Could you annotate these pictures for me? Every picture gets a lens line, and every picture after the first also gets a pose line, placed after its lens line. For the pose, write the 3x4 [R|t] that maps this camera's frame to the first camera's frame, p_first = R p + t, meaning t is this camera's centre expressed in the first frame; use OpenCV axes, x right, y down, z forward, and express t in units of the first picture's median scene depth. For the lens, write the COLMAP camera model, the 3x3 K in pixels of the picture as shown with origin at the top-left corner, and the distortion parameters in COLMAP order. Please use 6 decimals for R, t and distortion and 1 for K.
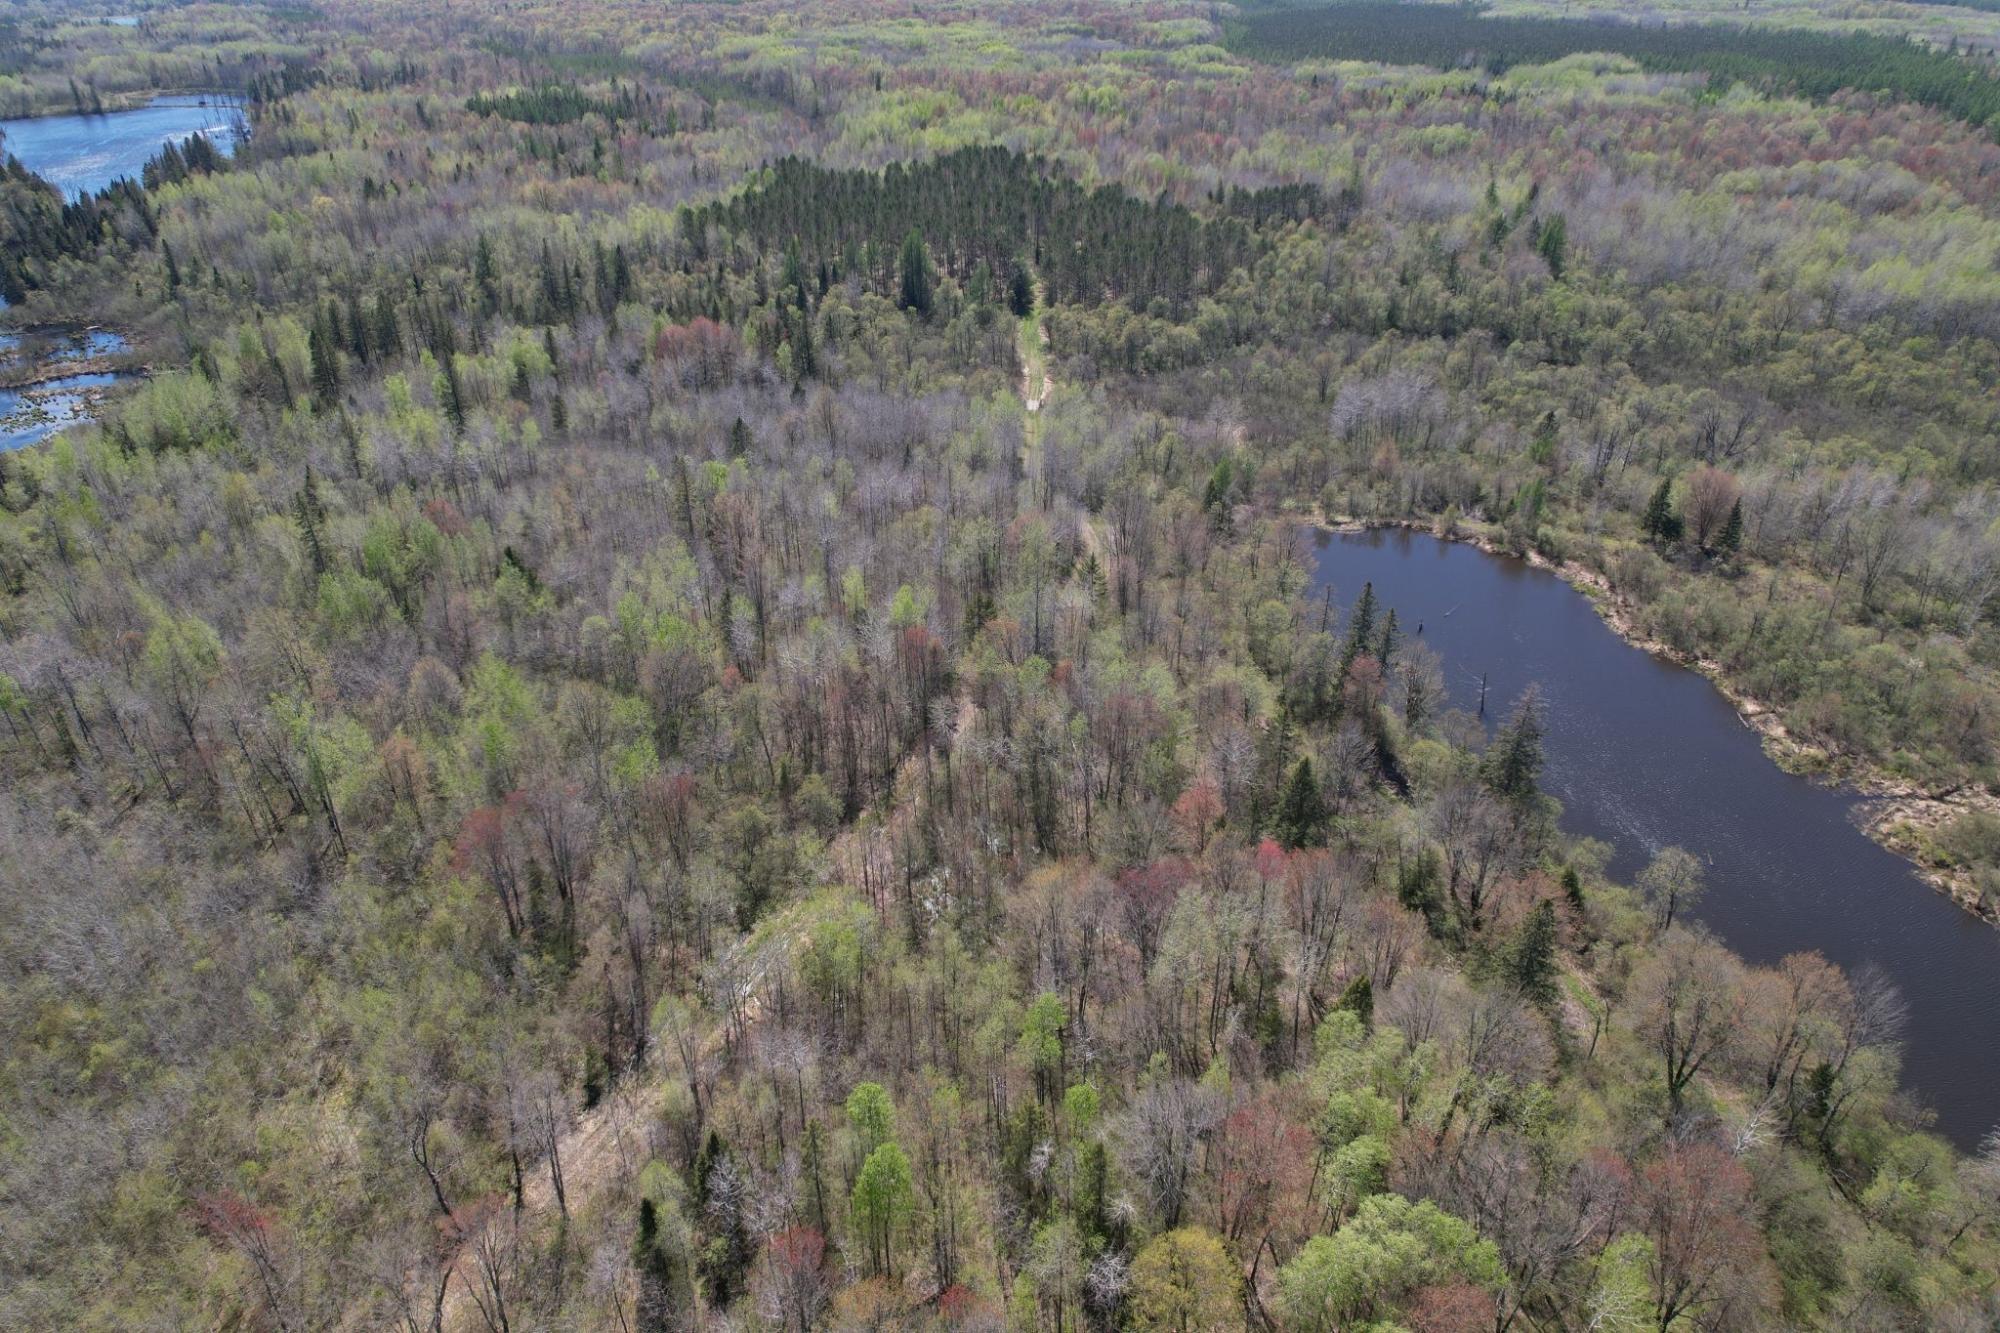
lens RADIAL K [[1287.5, 0, 1004.4], [0, 1287.5, 664.2], [0, 0, 1]] dist [-0.074848, 0.079244]
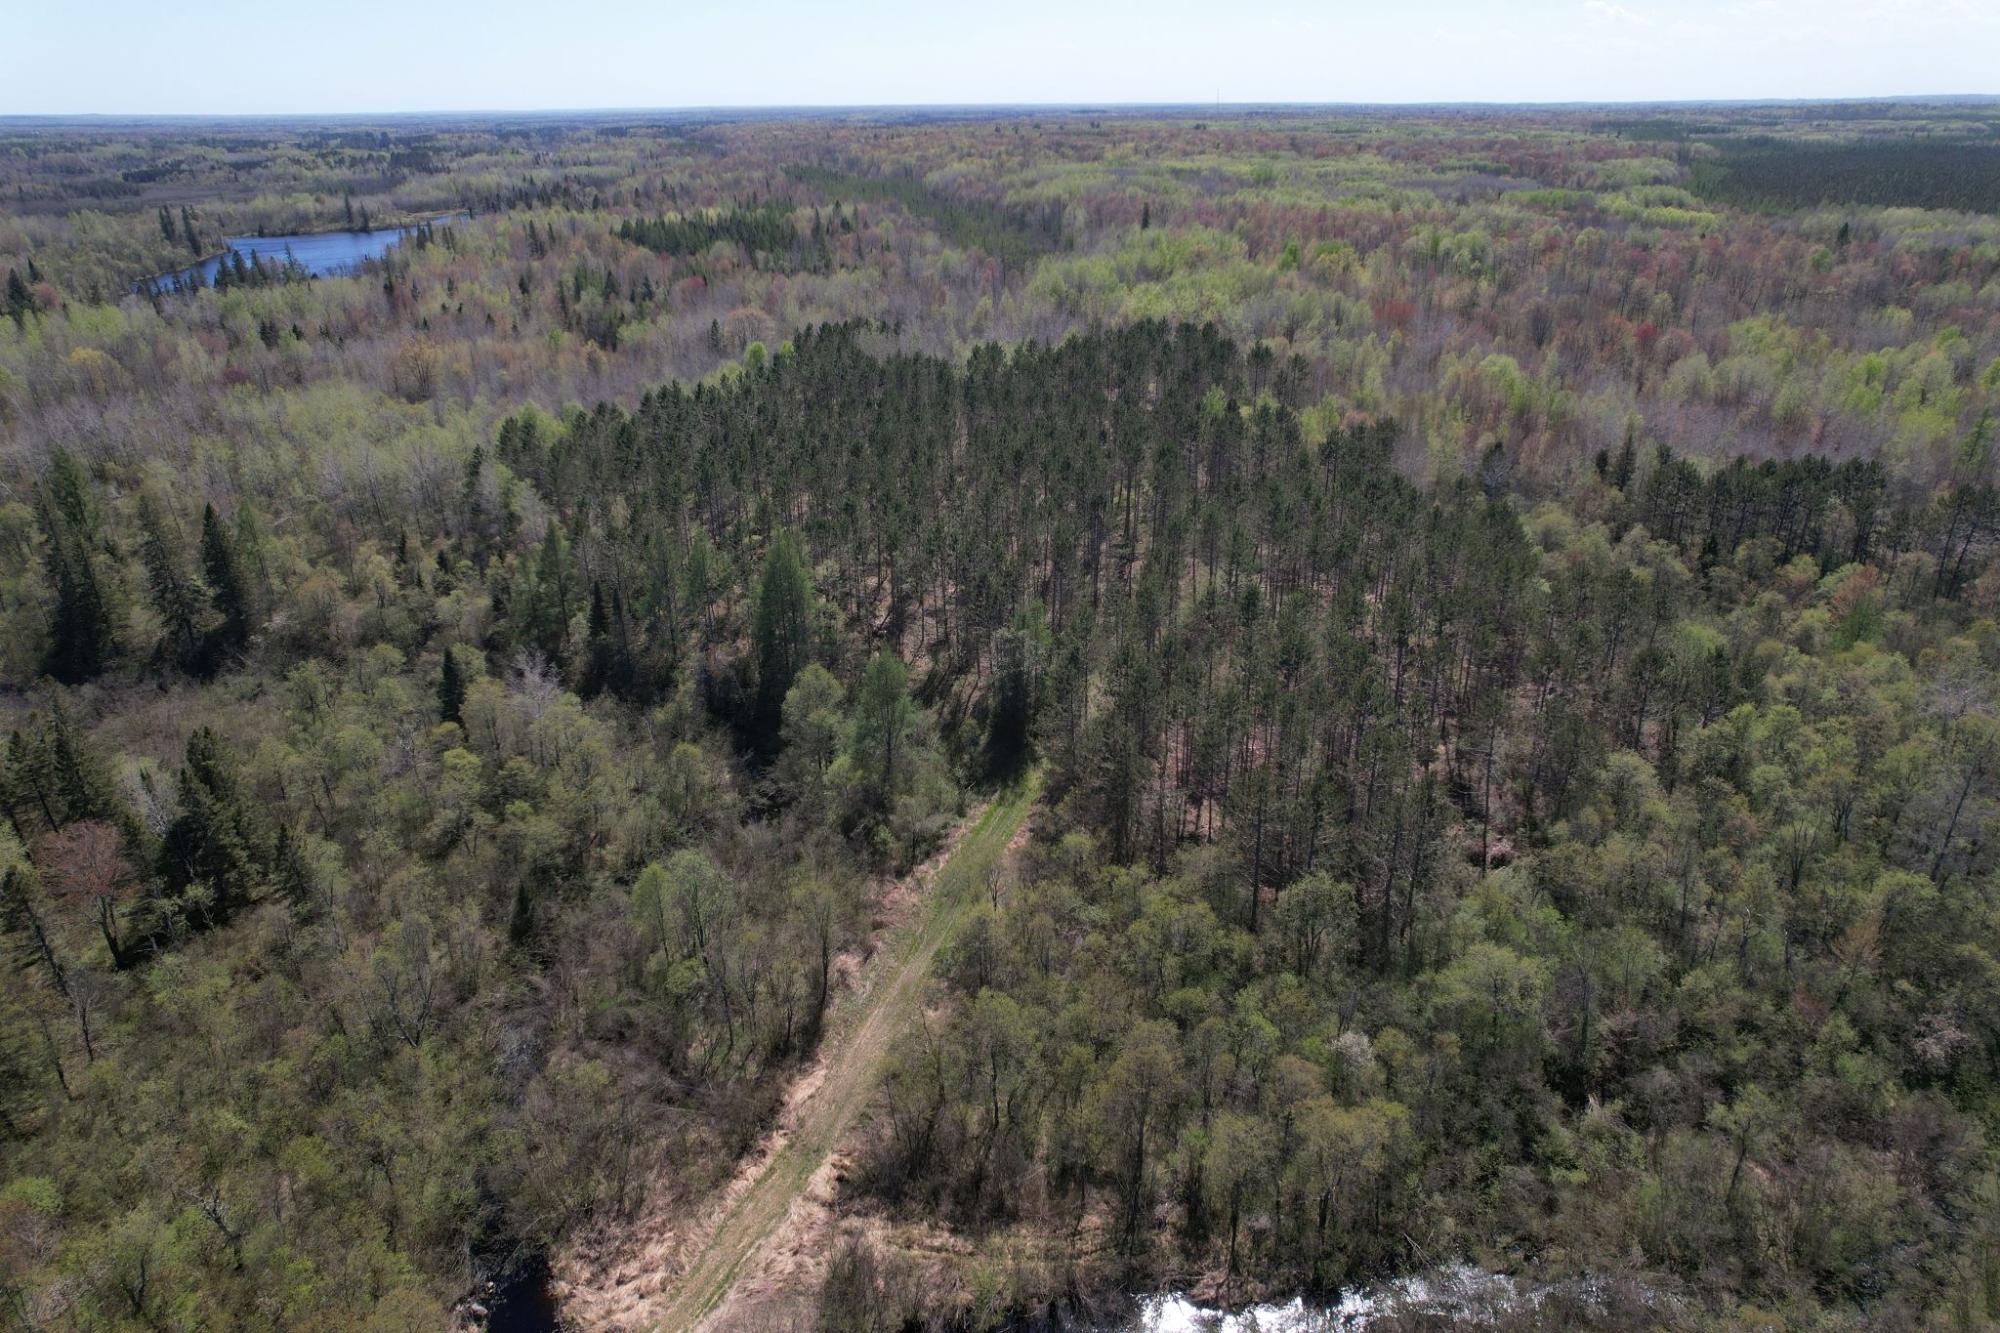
lens RADIAL K [[1287.5, 0, 1004.4], [0, 1287.5, 664.2], [0, 0, 1]] dist [-0.074848, 0.079244]
pose [[0.948861, 0.127875, -0.288635, 0.071798], [-0.155928, 0.984818, -0.076292, -0.166042], [0.274497, 0.117397, 0.954395, 0.376141]]
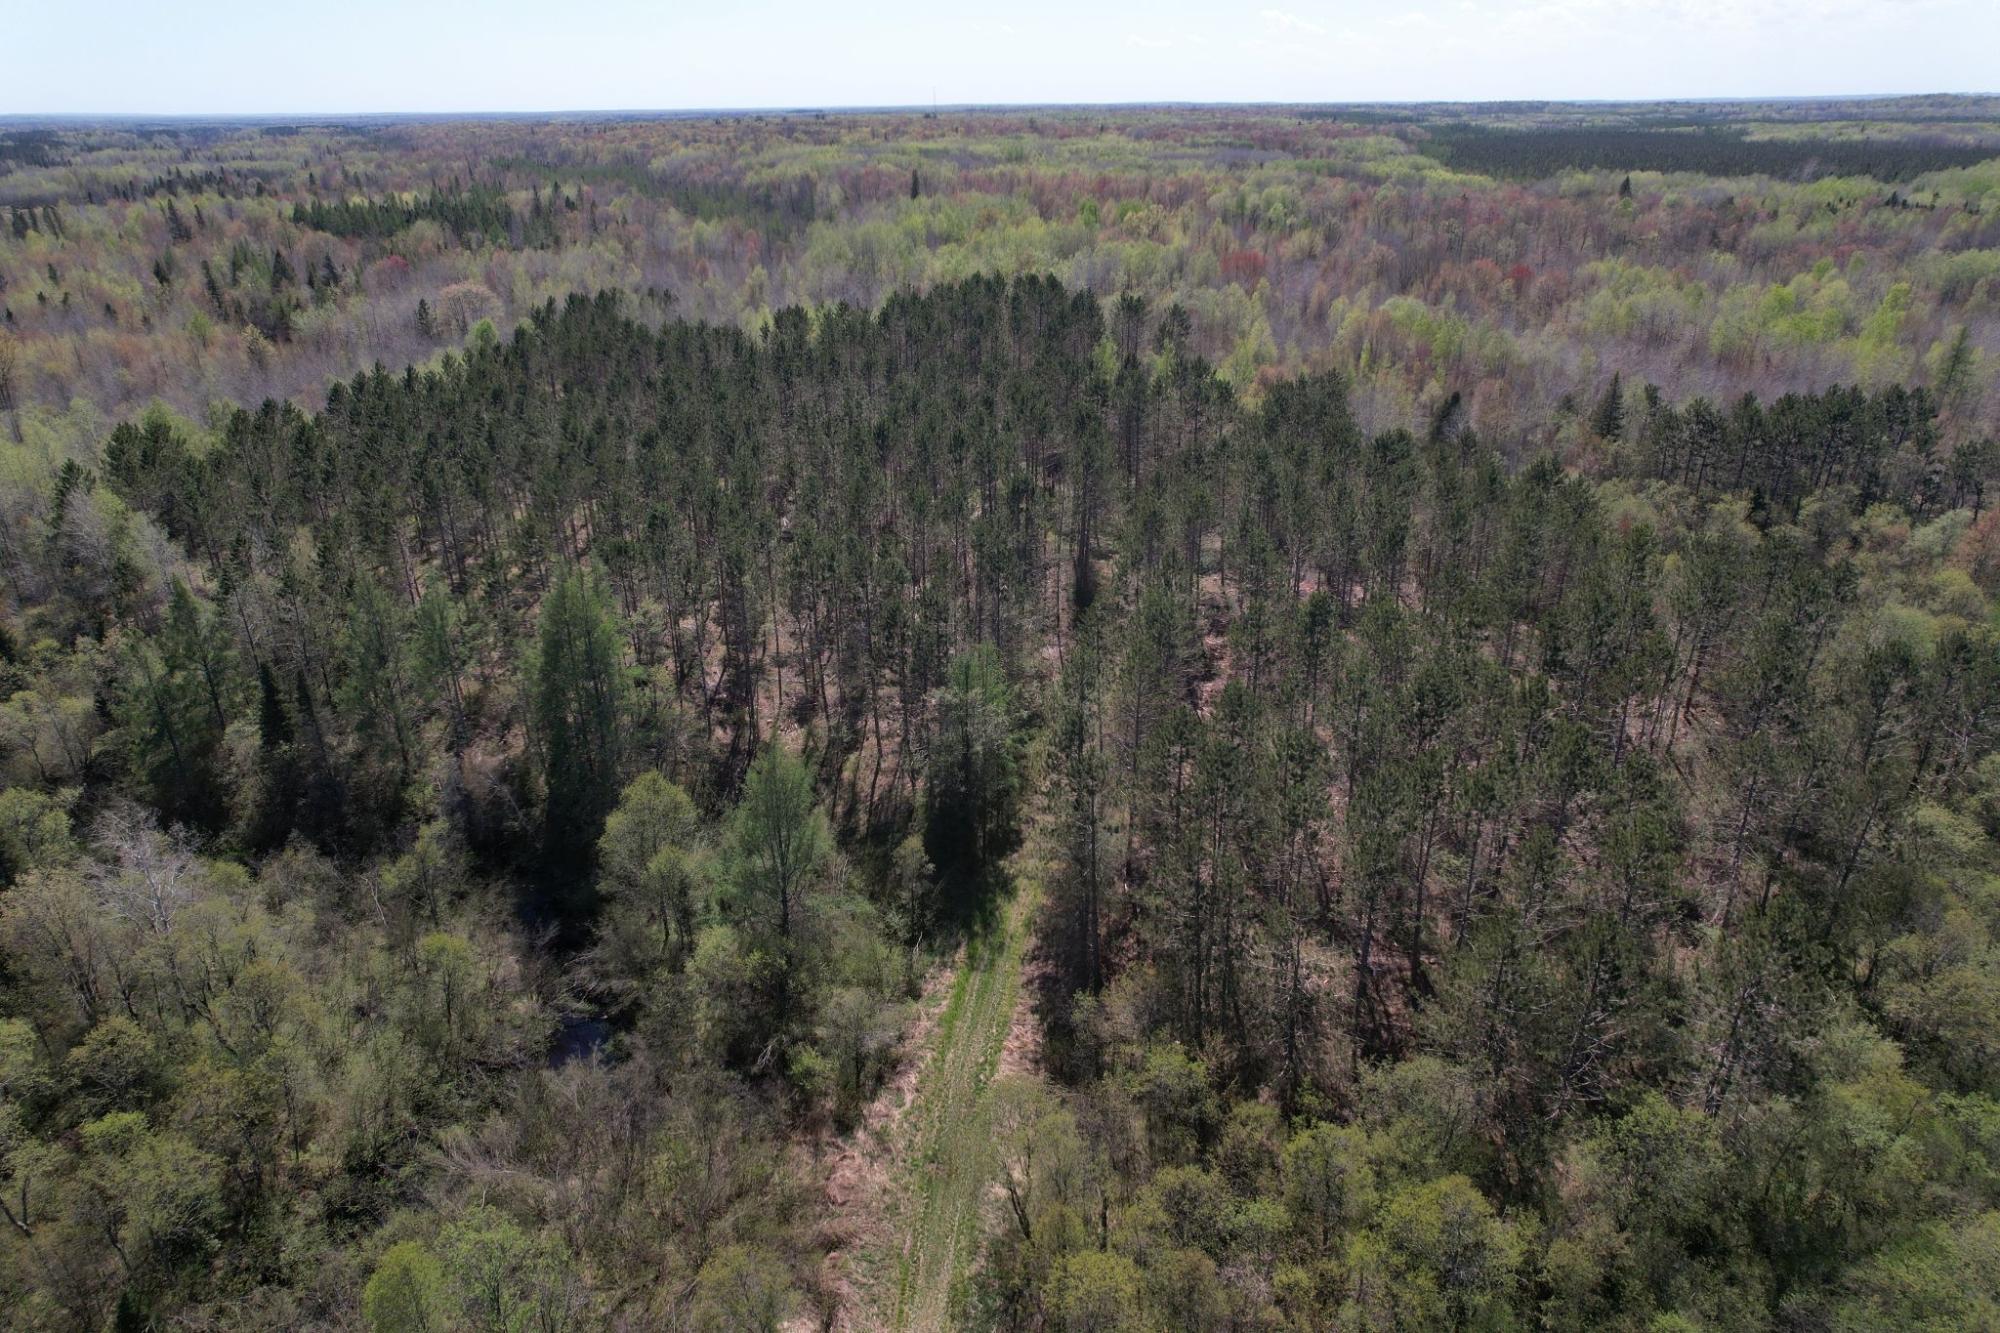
lens RADIAL K [[1287.5, 0, 1004.4], [0, 1287.5, 664.2], [0, 0, 1]] dist [-0.074848, 0.079244]
pose [[0.993528, 0.044659, -0.104436, 0.027158], [-0.055054, 0.993576, -0.098875, -0.178346], [0.099349, 0.103985, 0.989604, 0.448067]]
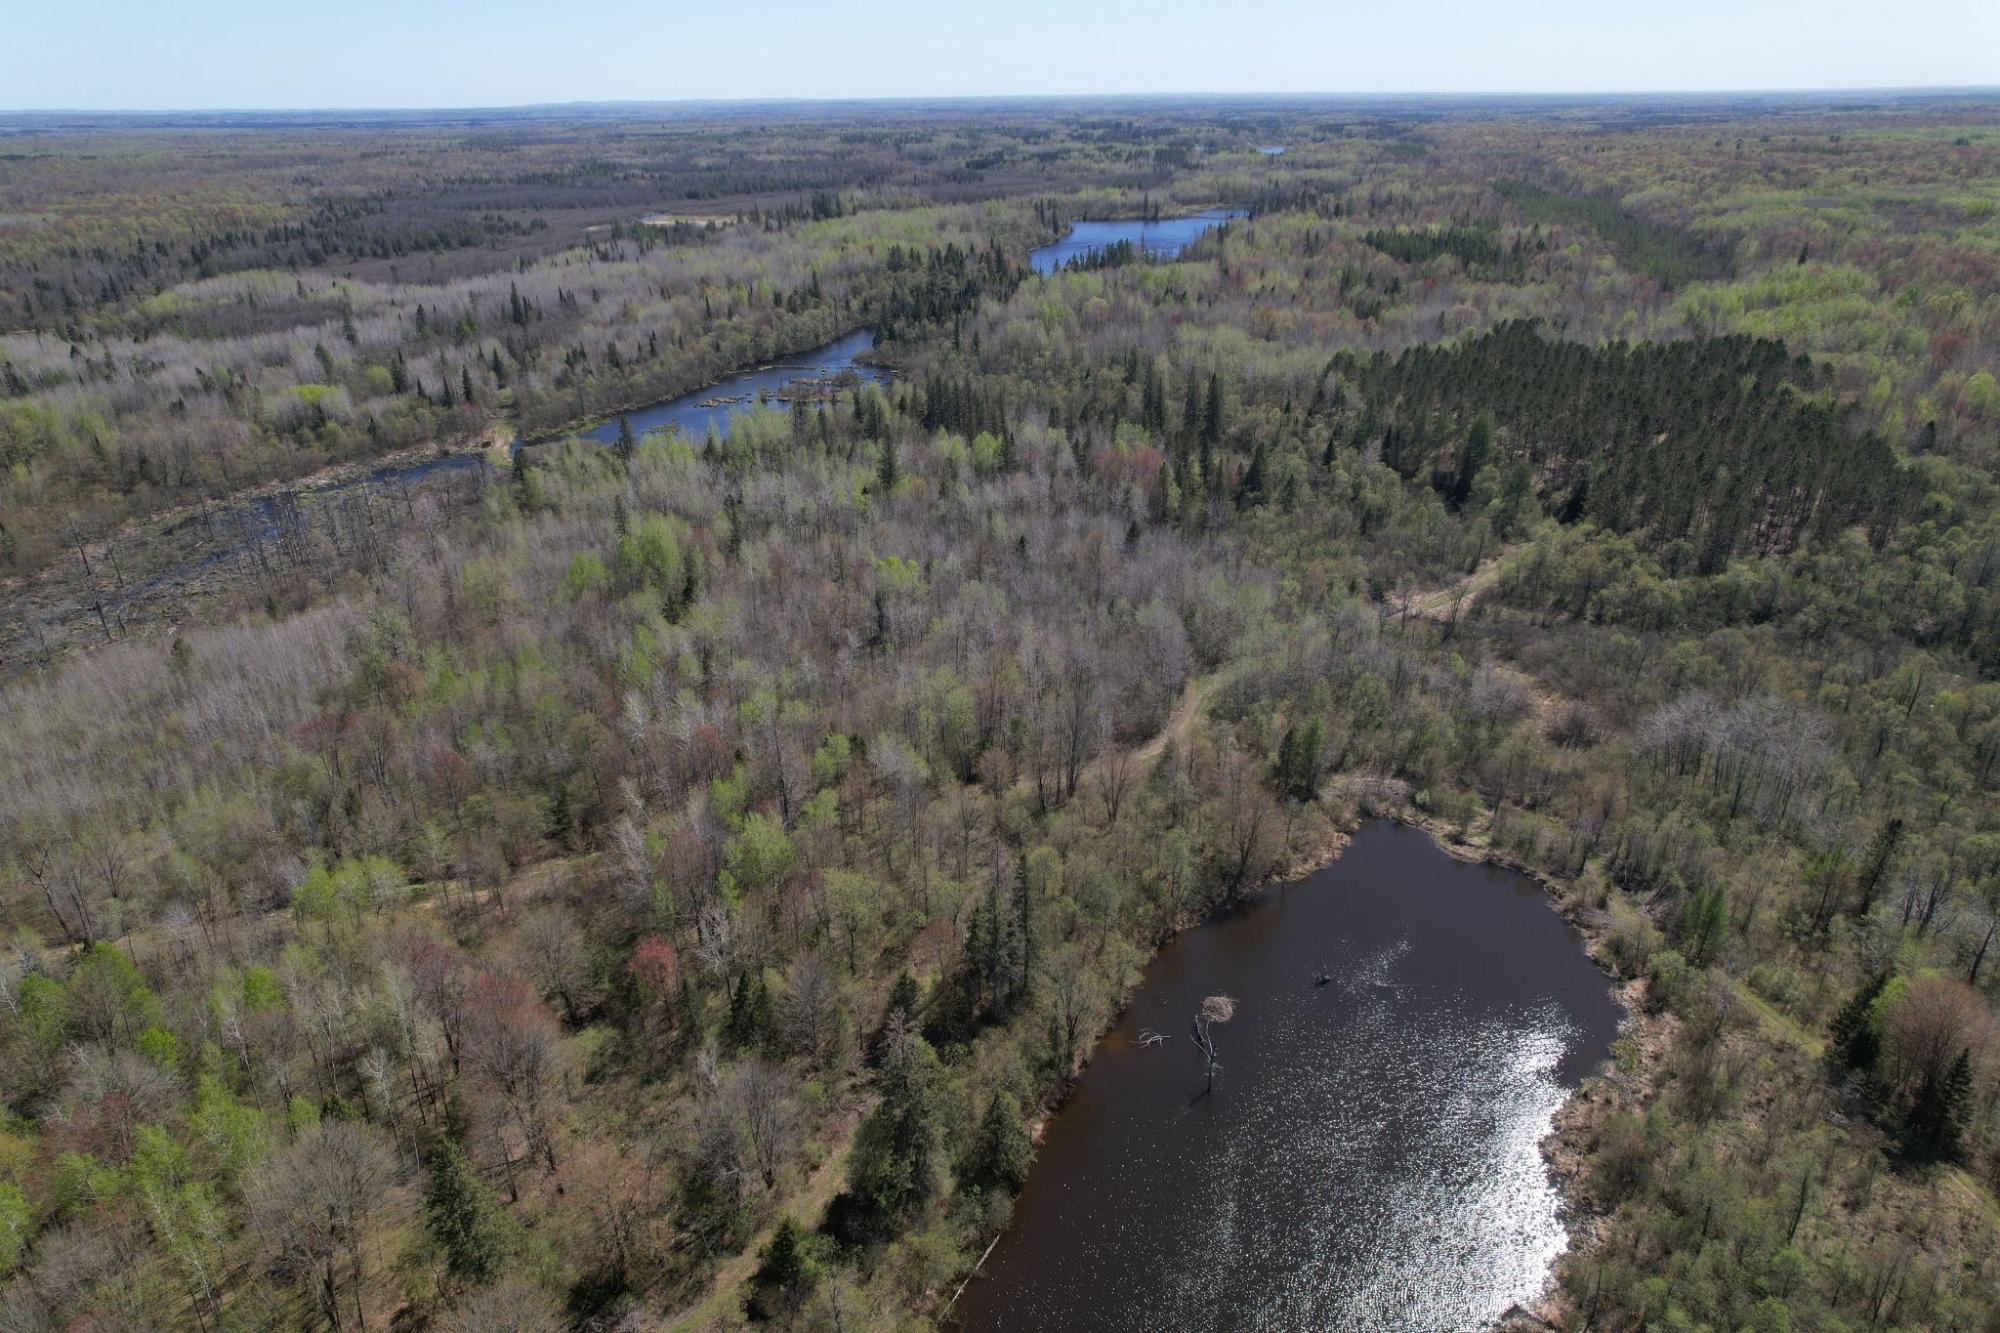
lens RADIAL K [[1287.5, 0, 1004.4], [0, 1287.5, 664.2], [0, 0, 1]] dist [-0.074848, 0.079244]
pose [[0.683652, 0.301079, -0.664809, 0.209690], [-0.358179, 0.932102, 0.053800, -0.058206], [0.635868, 0.201340, 0.745073, 0.085213]]
